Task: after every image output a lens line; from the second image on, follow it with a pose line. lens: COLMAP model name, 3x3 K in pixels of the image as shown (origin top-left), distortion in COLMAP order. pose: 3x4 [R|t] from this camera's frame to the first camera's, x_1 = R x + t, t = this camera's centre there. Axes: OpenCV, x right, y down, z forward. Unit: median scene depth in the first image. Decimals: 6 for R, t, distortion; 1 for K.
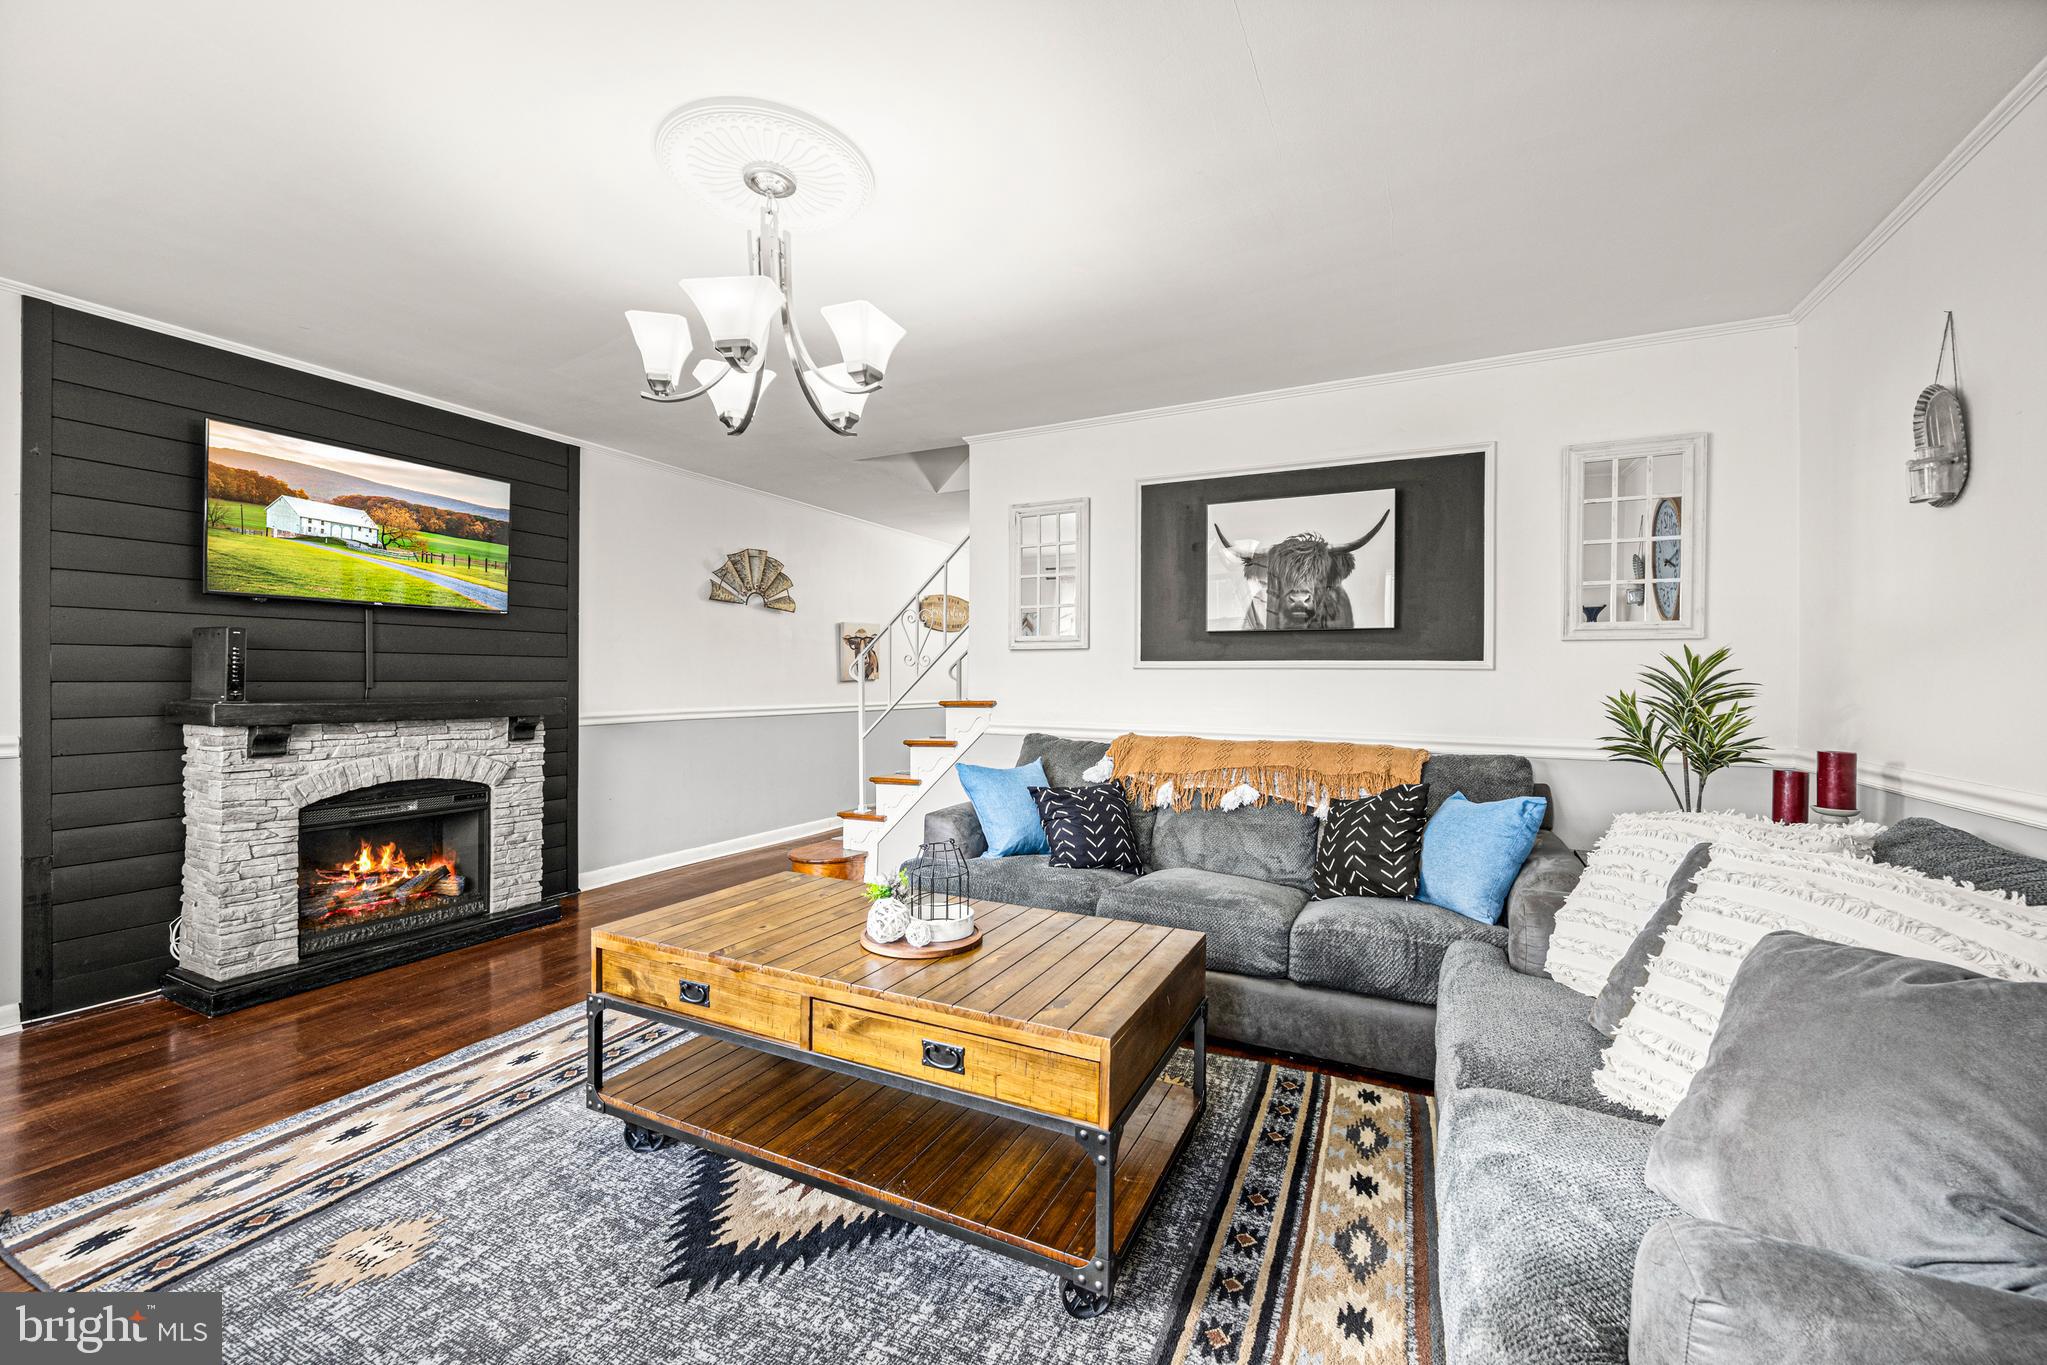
lens RADIAL K [[817.1, 0, 1024.2], [0, 817.1, 693.8], [0, 0, 1]] dist [0.000040, -0.000119]
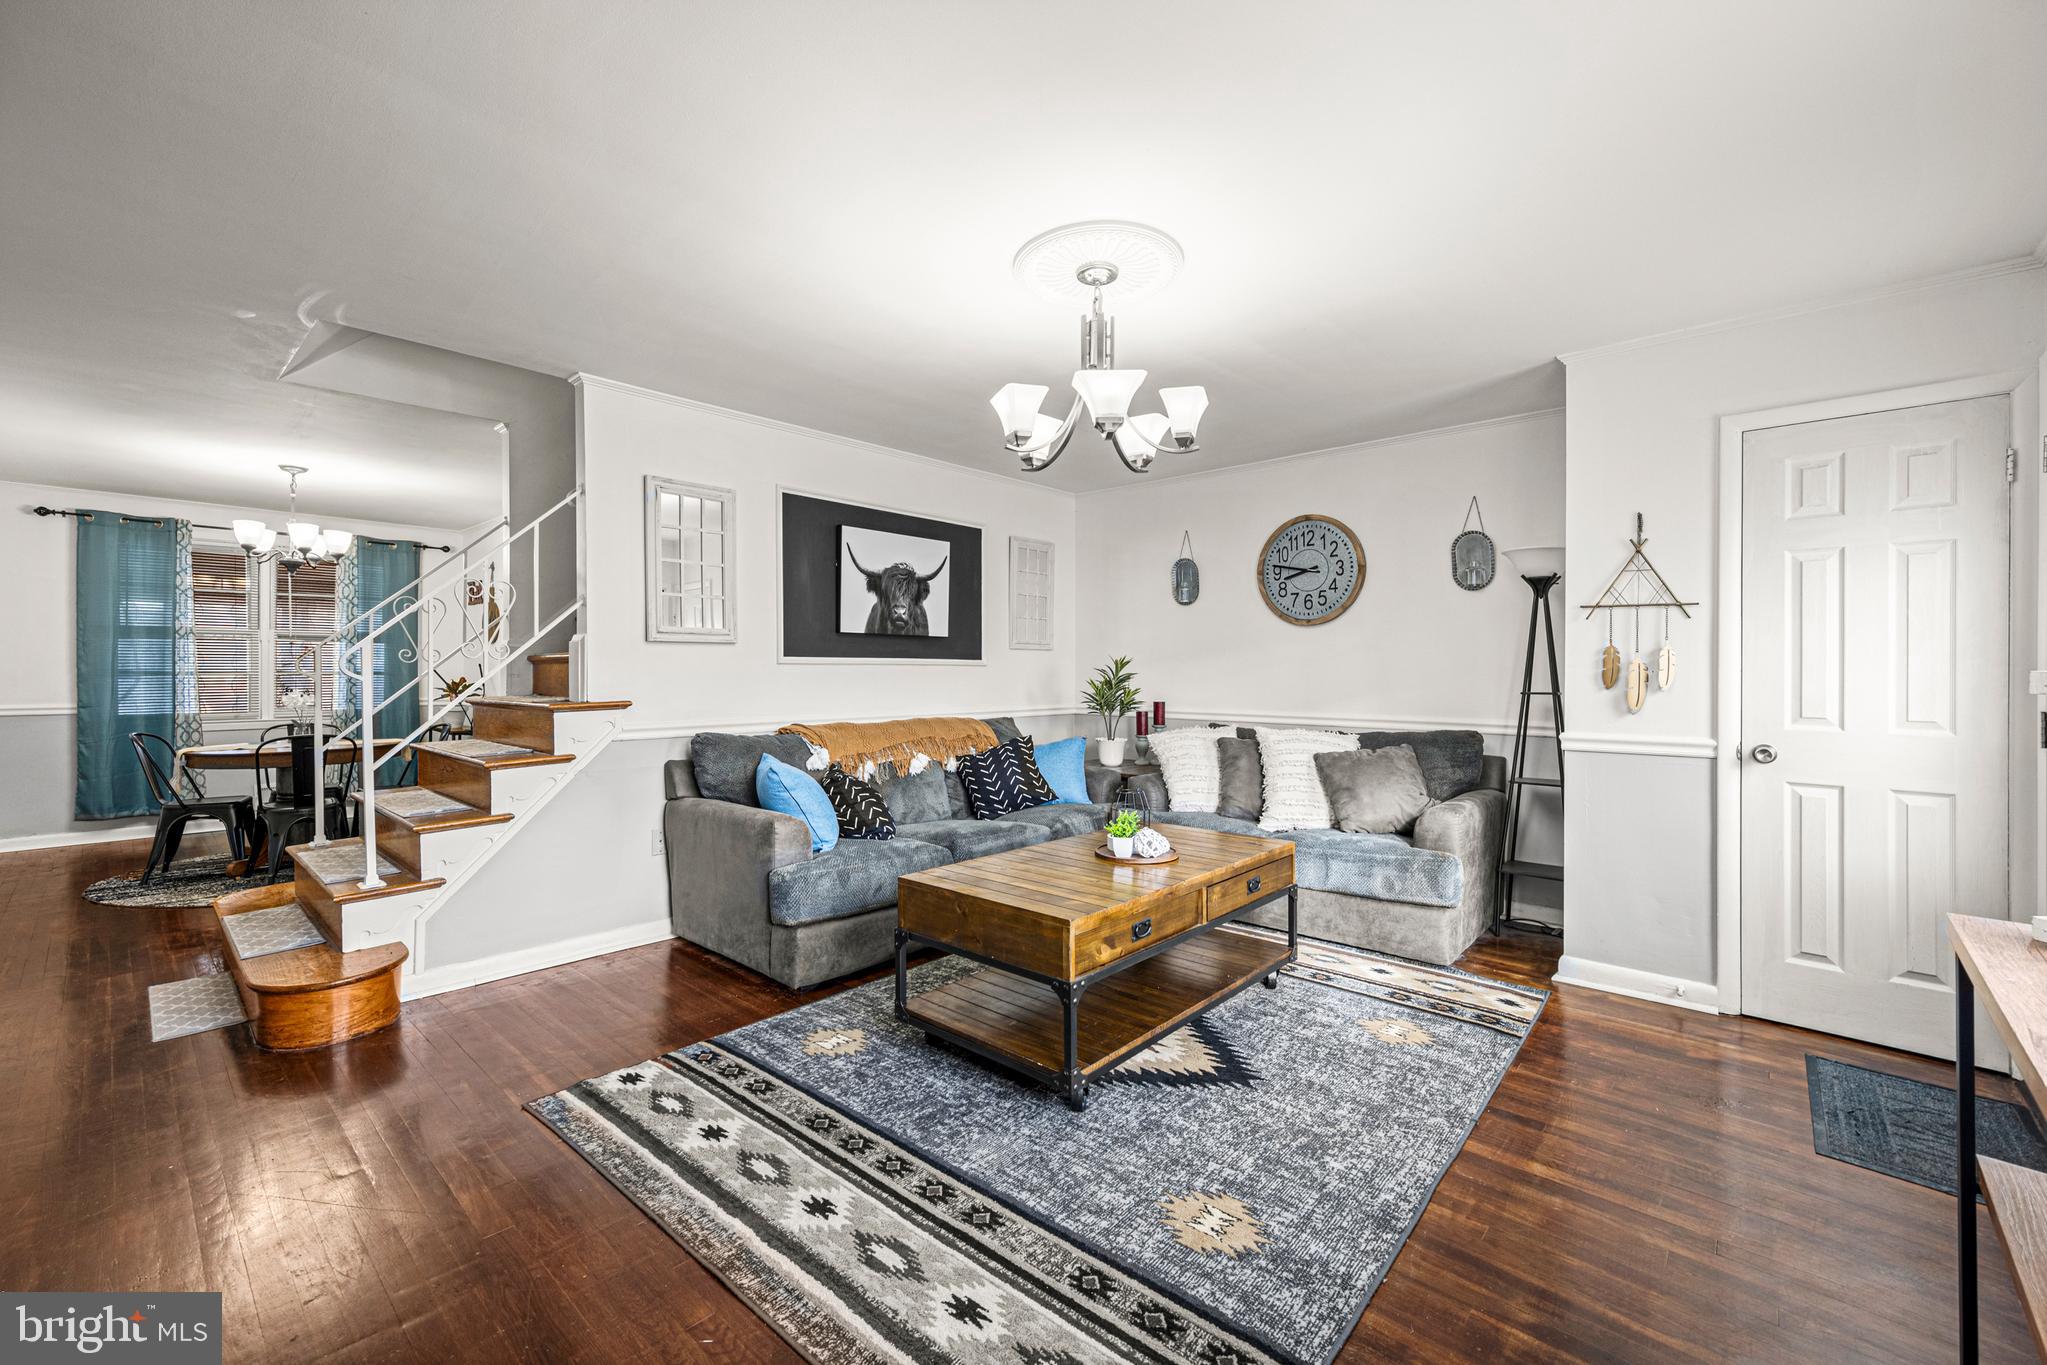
lens RADIAL K [[830.0, 0, 1022.7], [0, 830.0, 676.0], [0, 0, 1]] dist [0.000801, 0.000077]
pose [[0.276351, -0.008431, 0.961020, -0.966266], [0.026160, 0.999657, 0.001247, -0.009699], [-0.960701, 0.024796, 0.276477, 0.476907]]
